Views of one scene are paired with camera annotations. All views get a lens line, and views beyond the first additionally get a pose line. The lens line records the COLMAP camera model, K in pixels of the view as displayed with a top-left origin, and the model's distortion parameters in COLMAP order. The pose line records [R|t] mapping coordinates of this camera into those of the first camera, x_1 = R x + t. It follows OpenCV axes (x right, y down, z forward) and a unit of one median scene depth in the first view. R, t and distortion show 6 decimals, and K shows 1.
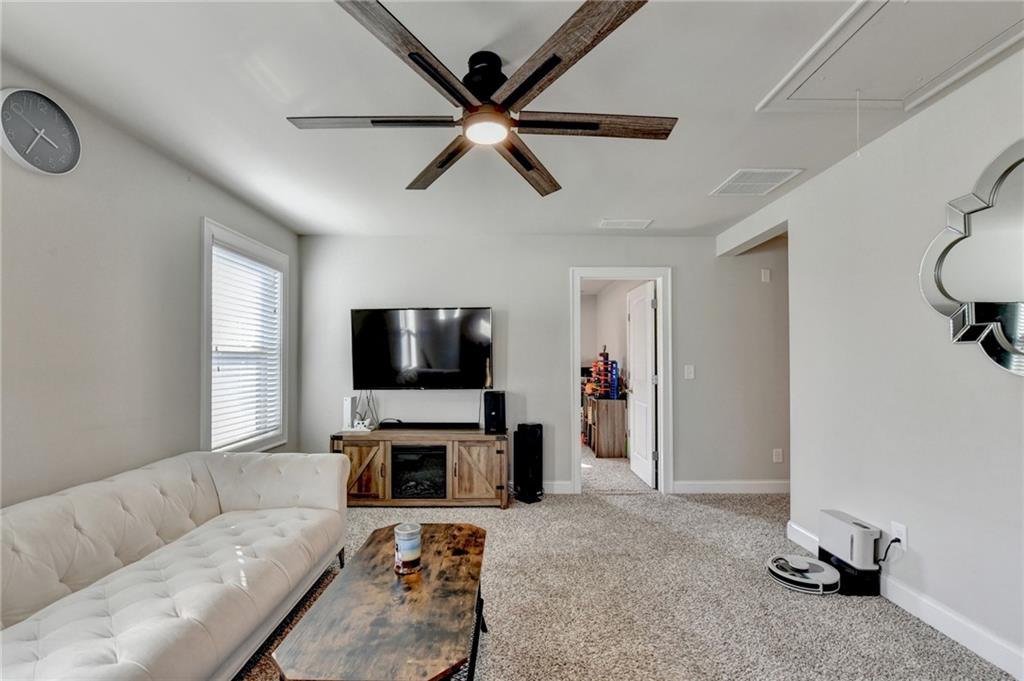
lens RADIAL K [[427.8, 0, 512.8], [0, 427.8, 363.5], [0, 0, 1]] dist [-0.014205, -0.000541]
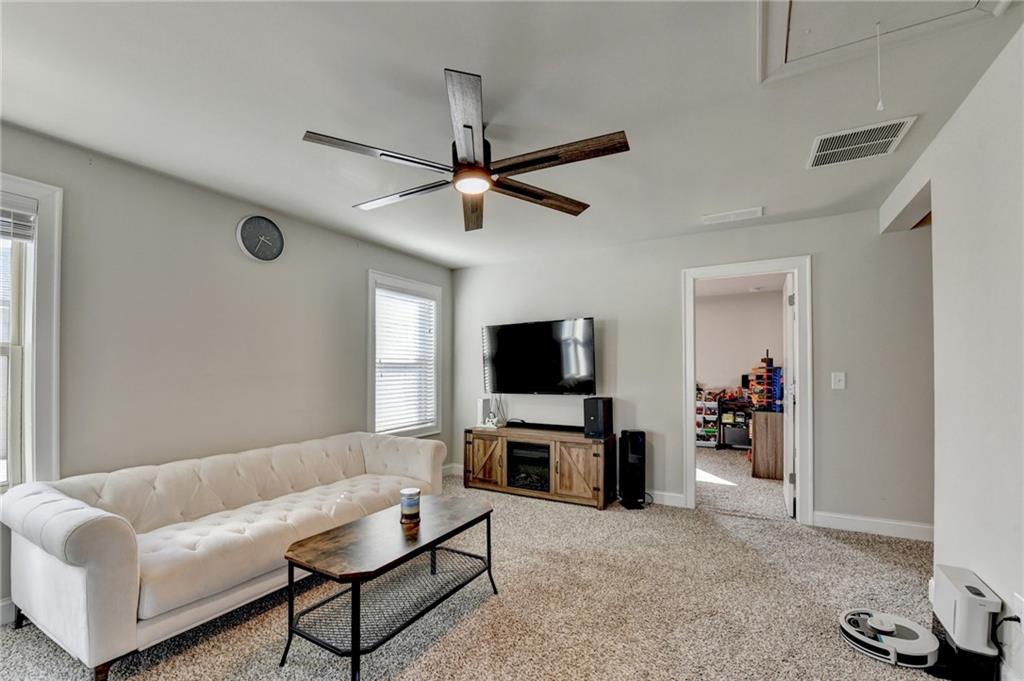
lens RADIAL K [[426.0, 0, 512.5], [0, 426.0, 372.8], [0, 0, 1]] dist [-0.015833, -0.000682]
pose [[0.870140, -0.000908, -0.492804, 0.305496], [0.002873, 0.999991, 0.003231, 0.000823], [0.492796, -0.004227, 0.870135, -0.010288]]
